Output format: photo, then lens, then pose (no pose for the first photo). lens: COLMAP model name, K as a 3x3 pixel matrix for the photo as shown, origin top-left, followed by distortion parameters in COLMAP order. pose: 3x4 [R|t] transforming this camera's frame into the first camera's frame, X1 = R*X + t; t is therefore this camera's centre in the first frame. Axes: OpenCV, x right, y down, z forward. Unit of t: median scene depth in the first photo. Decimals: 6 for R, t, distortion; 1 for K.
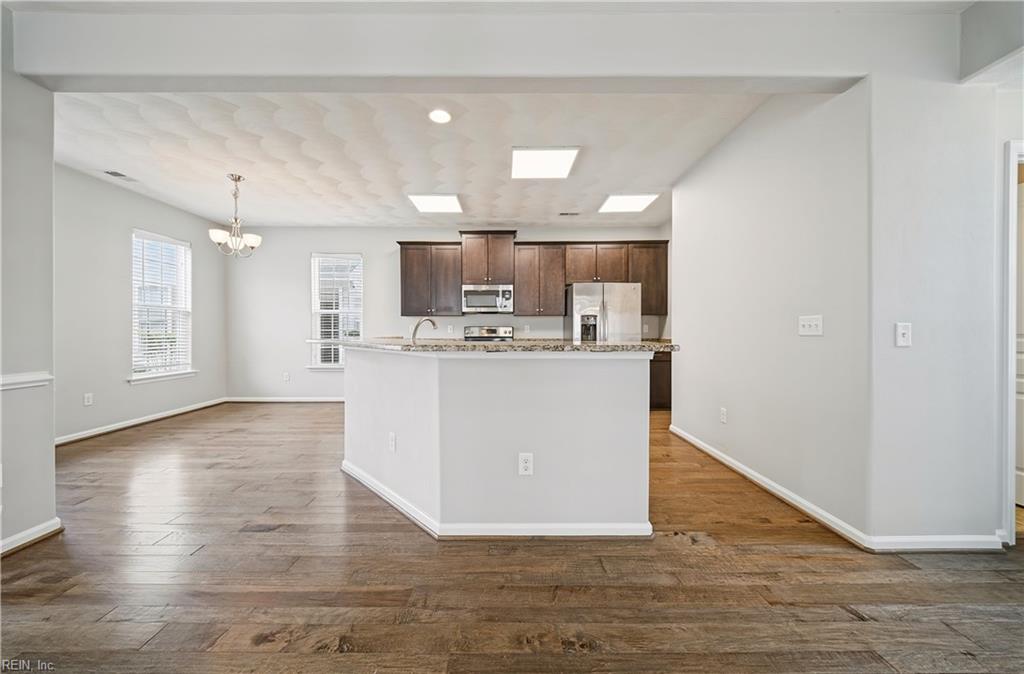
lens RADIAL K [[364.8, 0, 505.7], [0, 364.8, 332.5], [0, 0, 1]] dist [0.016001, -0.000039]
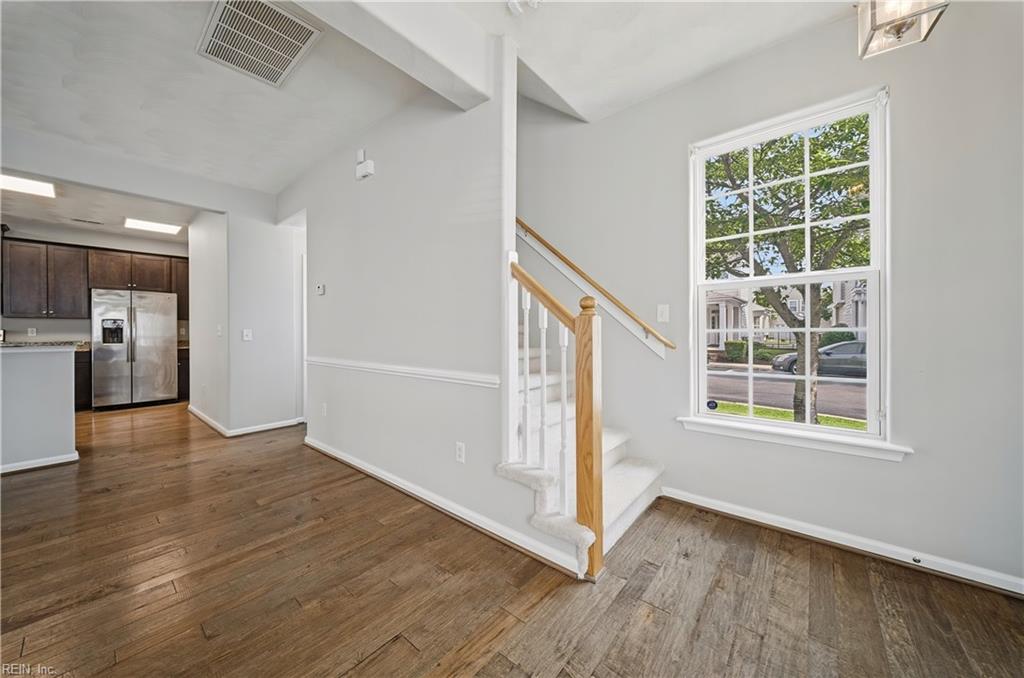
lens RADIAL K [[366.9, 0, 509.3], [0, 366.9, 334.3], [0, 0, 1]] dist [-0.001752, -0.000265]
pose [[0.649718, -0.004654, 0.760161, 0.152788], [0.006710, 0.999977, 0.000388, 0.004361], [-0.760146, 0.004849, 0.649734, -0.561563]]
